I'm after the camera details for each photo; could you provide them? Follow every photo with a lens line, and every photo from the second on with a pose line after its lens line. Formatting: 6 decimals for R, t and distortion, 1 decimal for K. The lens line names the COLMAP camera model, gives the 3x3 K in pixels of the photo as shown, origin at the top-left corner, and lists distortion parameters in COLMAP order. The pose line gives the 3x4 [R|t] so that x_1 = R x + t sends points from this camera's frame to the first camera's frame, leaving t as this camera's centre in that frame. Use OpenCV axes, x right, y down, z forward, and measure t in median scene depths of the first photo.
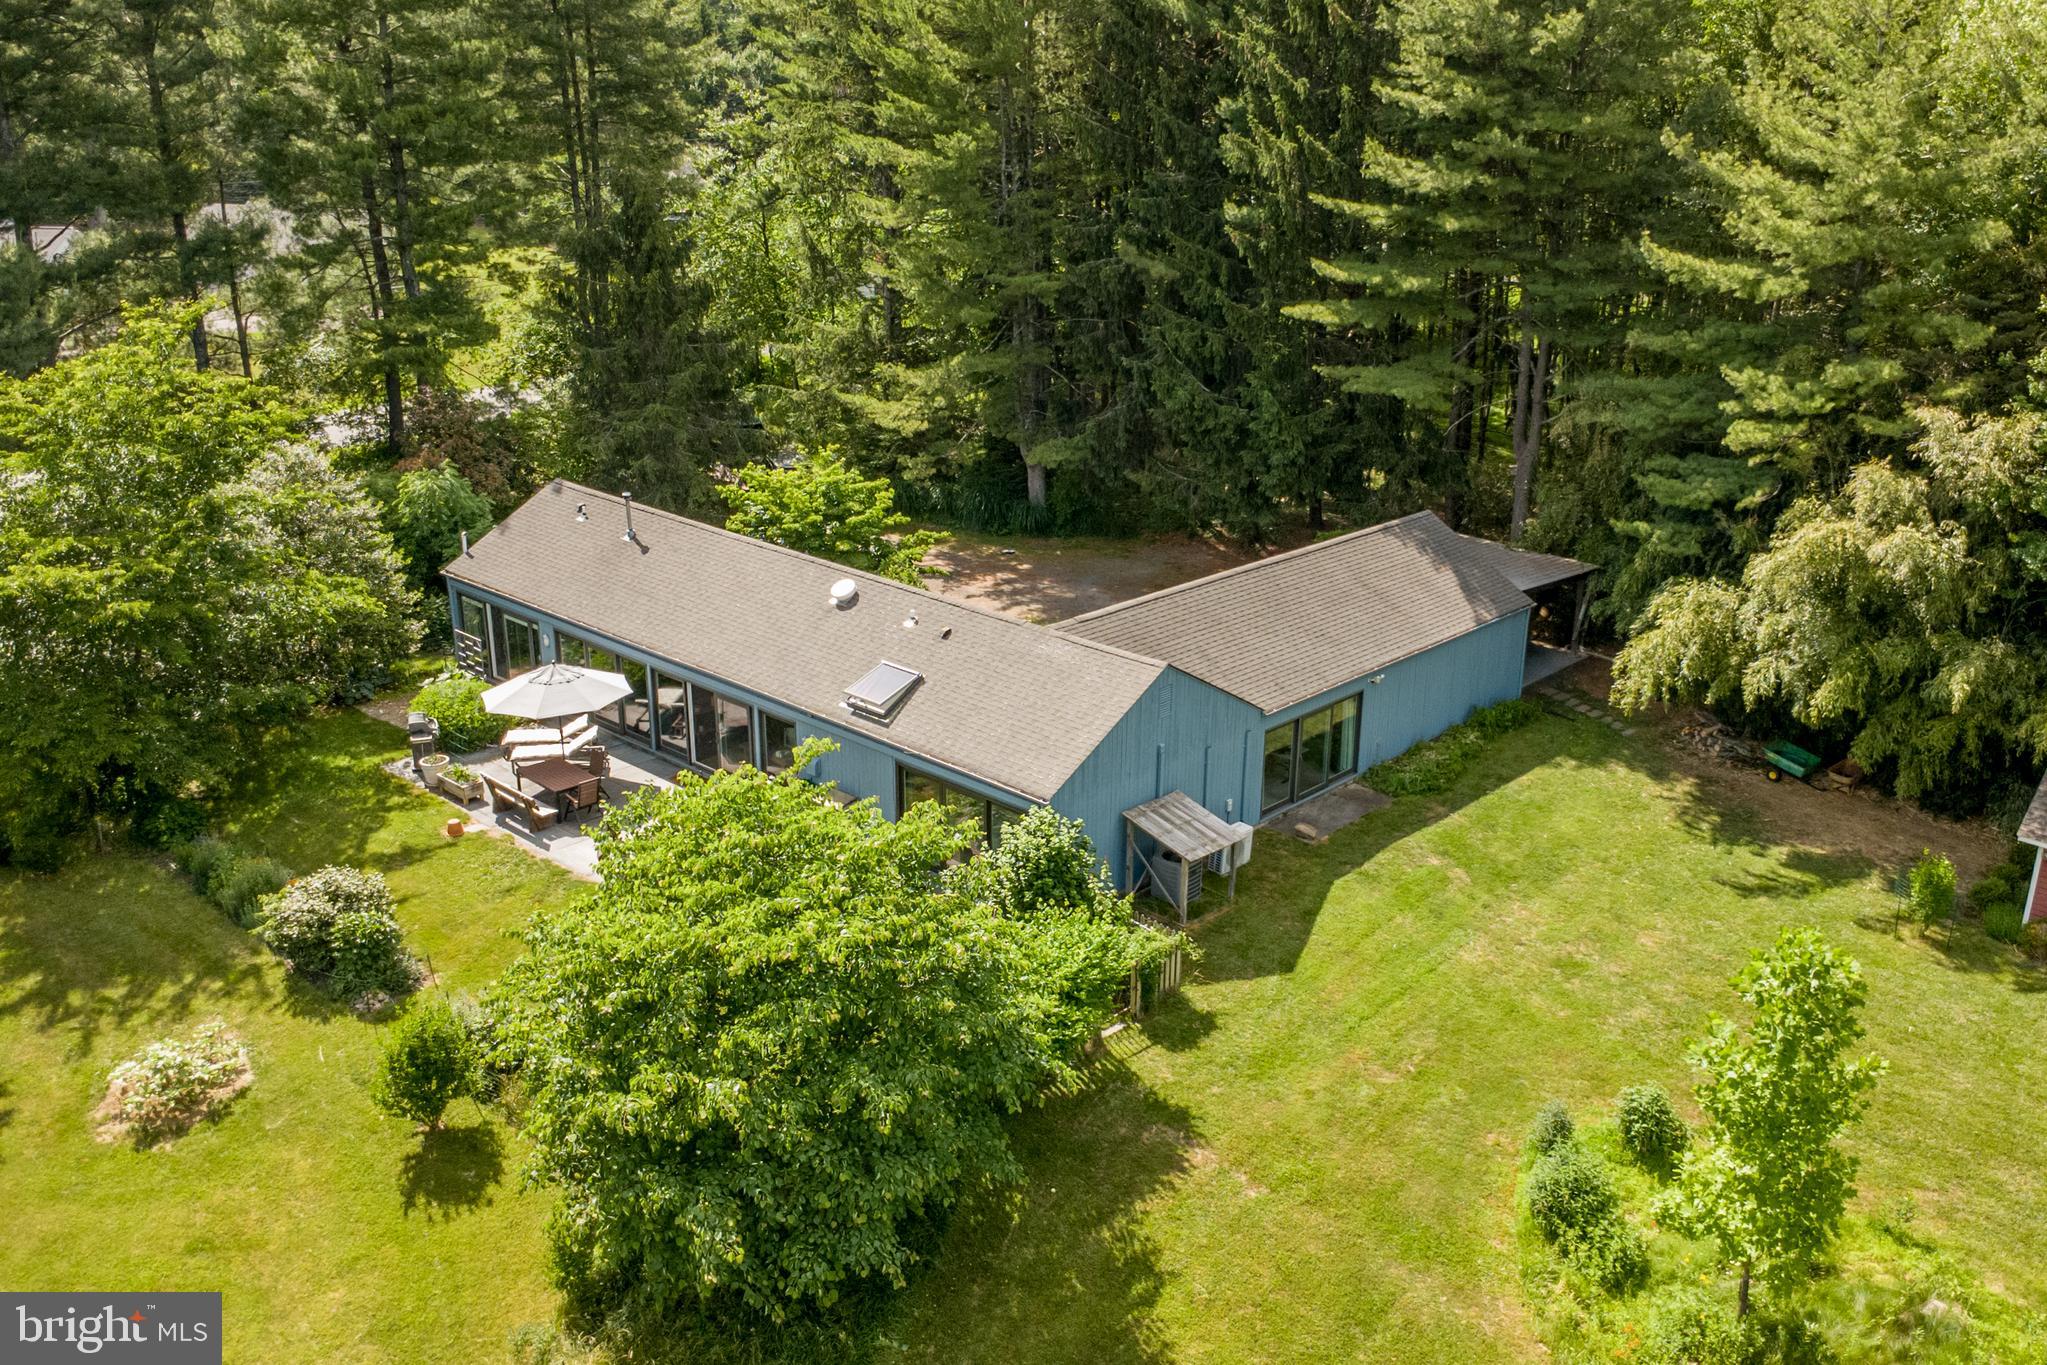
lens RADIAL K [[1781.5, 0, 1166.8], [0, 1781.5, 646.0], [0, 0, 1]] dist [0.013481, -0.013658]
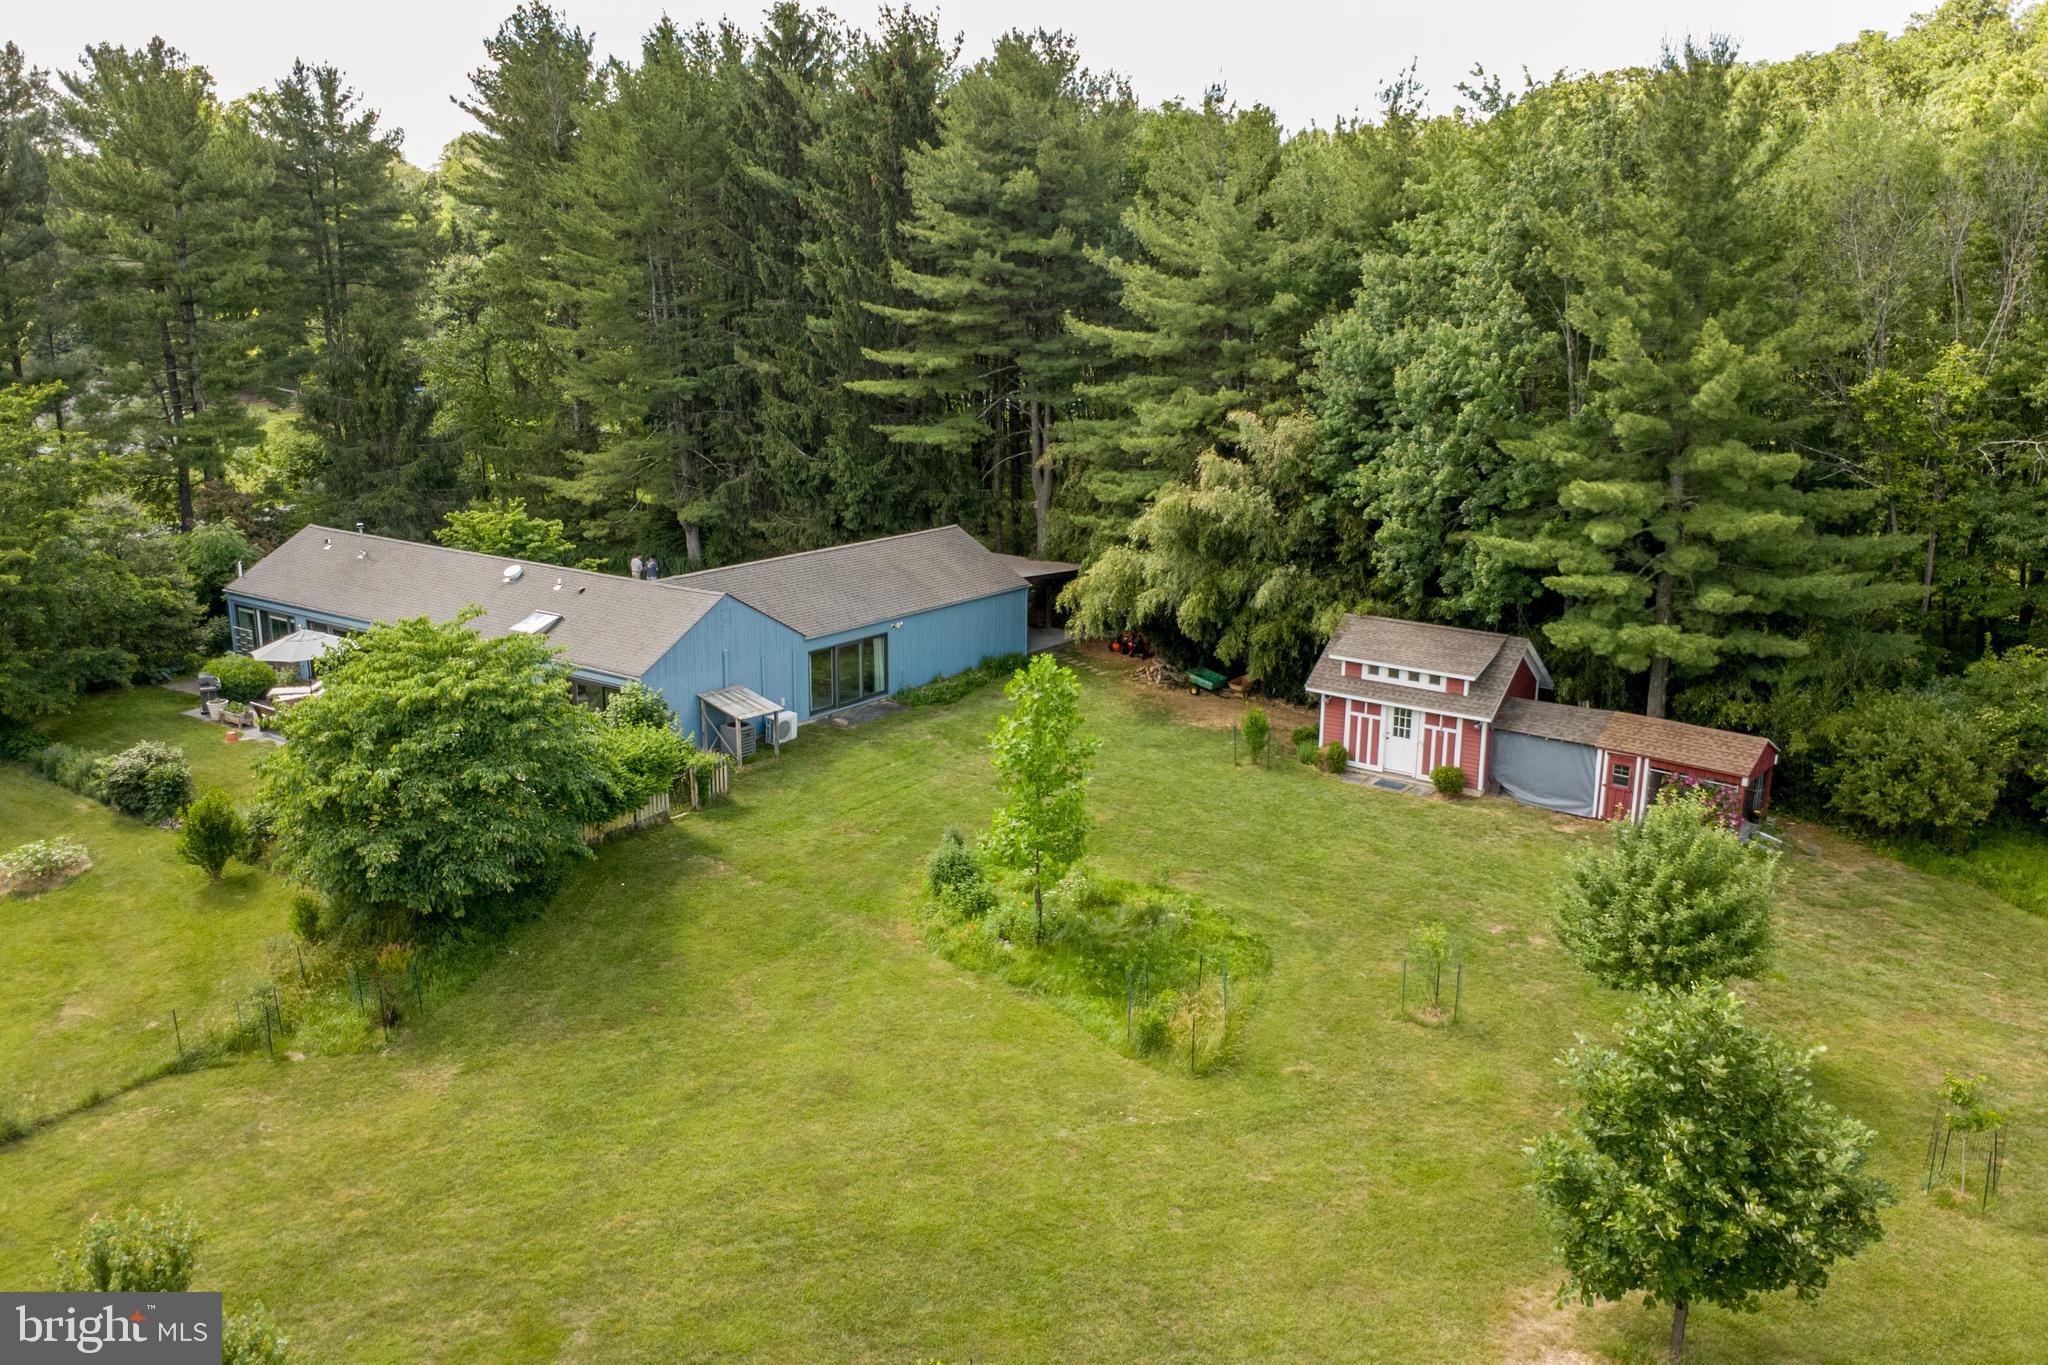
lens RADIAL K [[1696.3, 0, 1017.8], [0, 1696.3, 650.4], [0, 0, 1]] dist [0.030096, -0.054757]
pose [[0.997805, -0.041626, 0.051507, 0.134081], [0.046526, 0.994107, -0.097912, 0.165312], [-0.047127, 0.100093, 0.993861, -0.324907]]
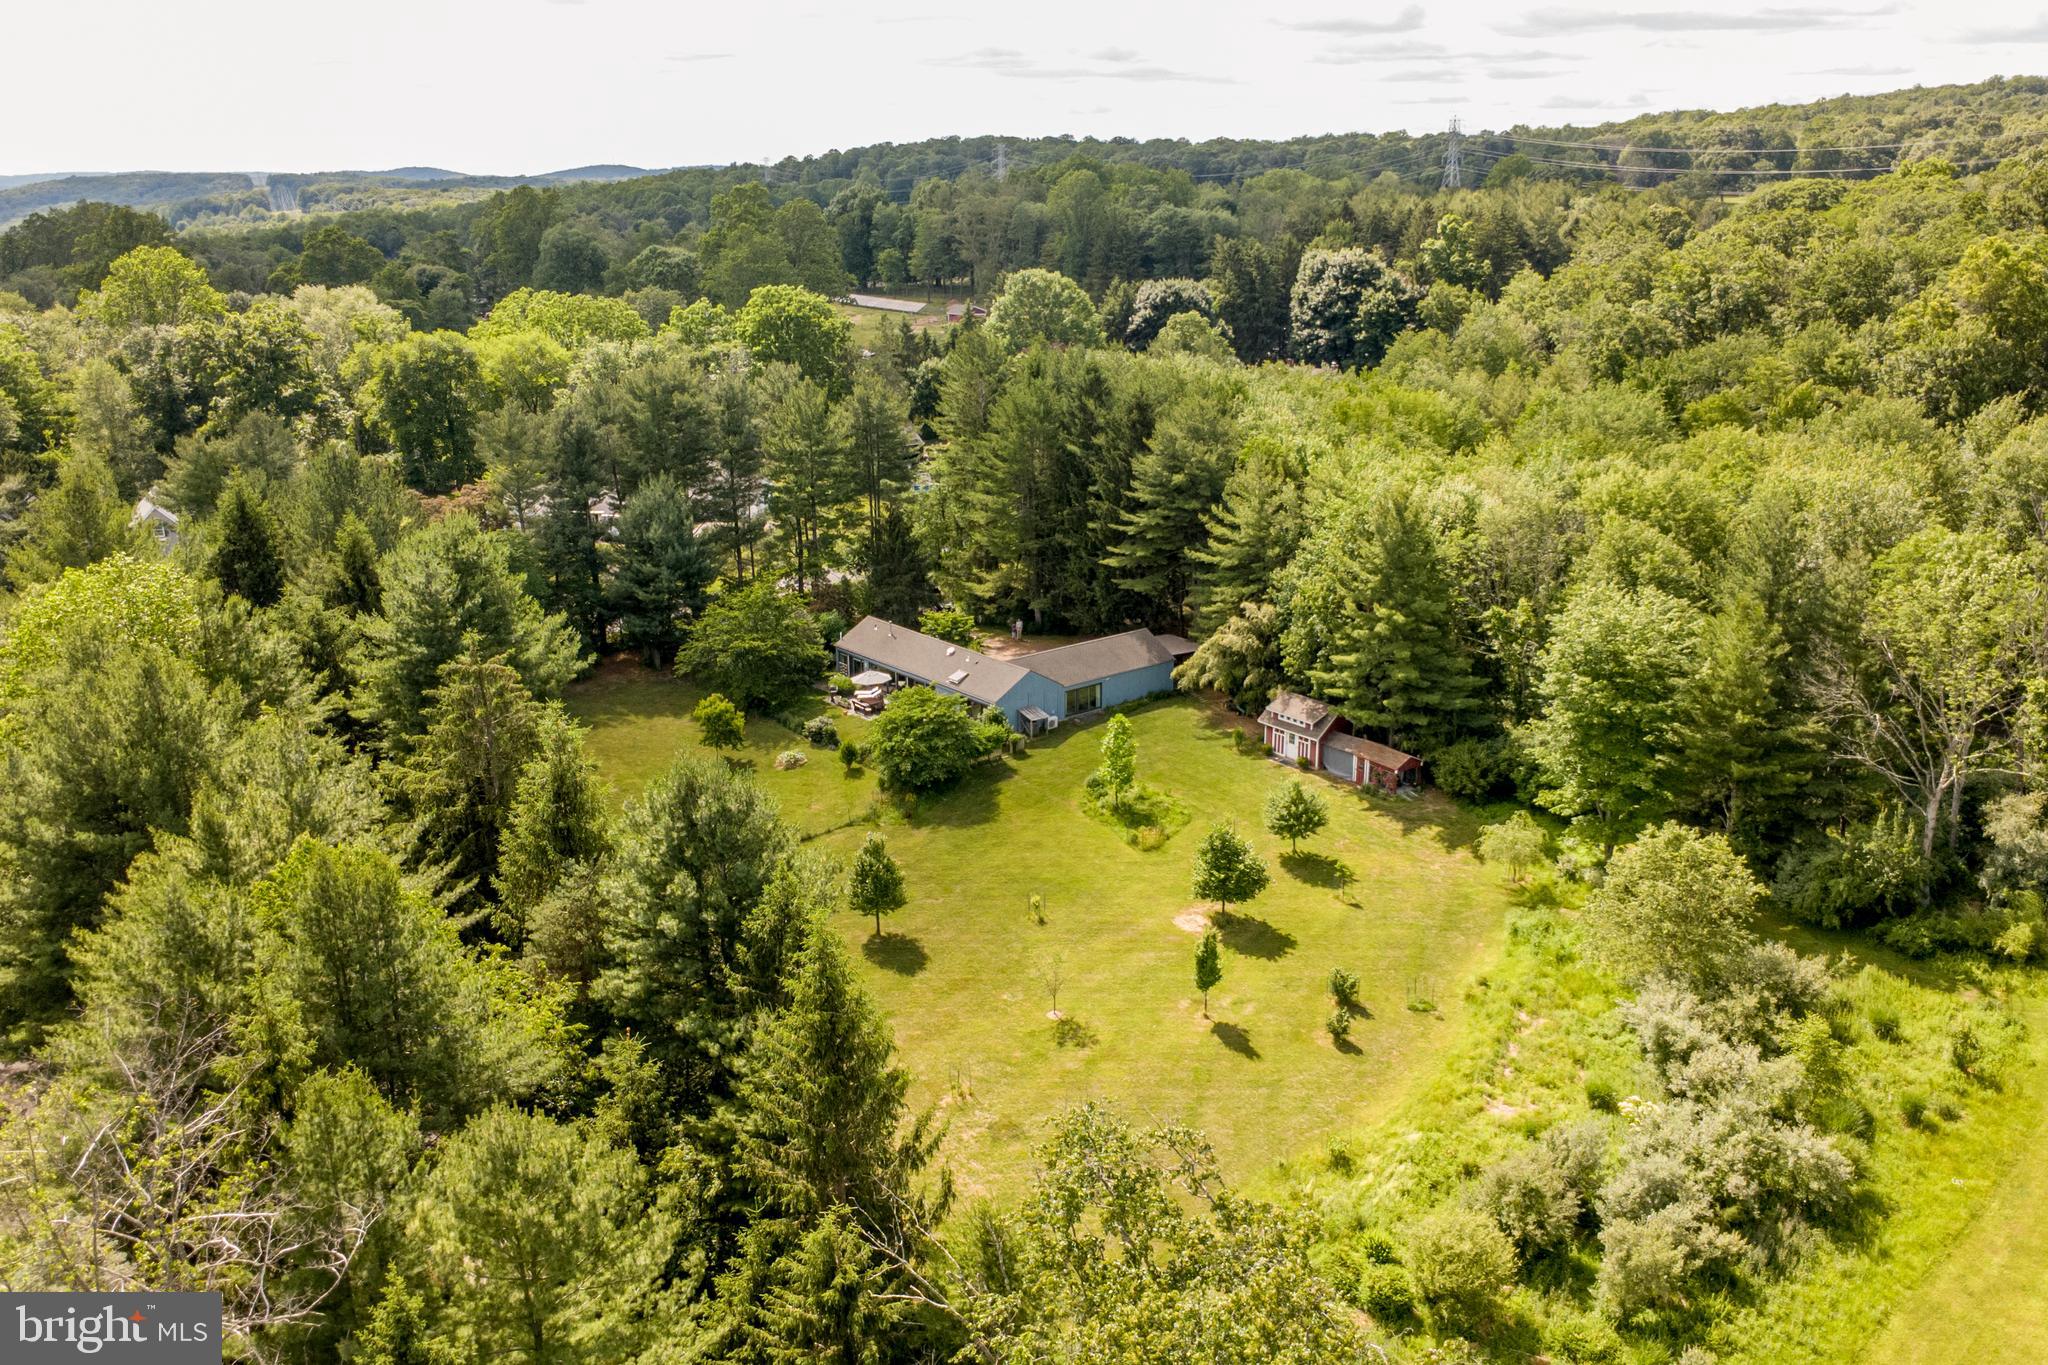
lens RADIAL K [[1697.3, 0, 1055.6], [0, 1697.3, 681.5], [0, 0, 1]] dist [-0.012605, 0.000846]
pose [[0.984069, 0.014255, -0.177214, 0.553000], [-0.019733, 0.999379, -0.029188, 0.110658], [0.176688, 0.032220, 0.983739, -2.022032]]
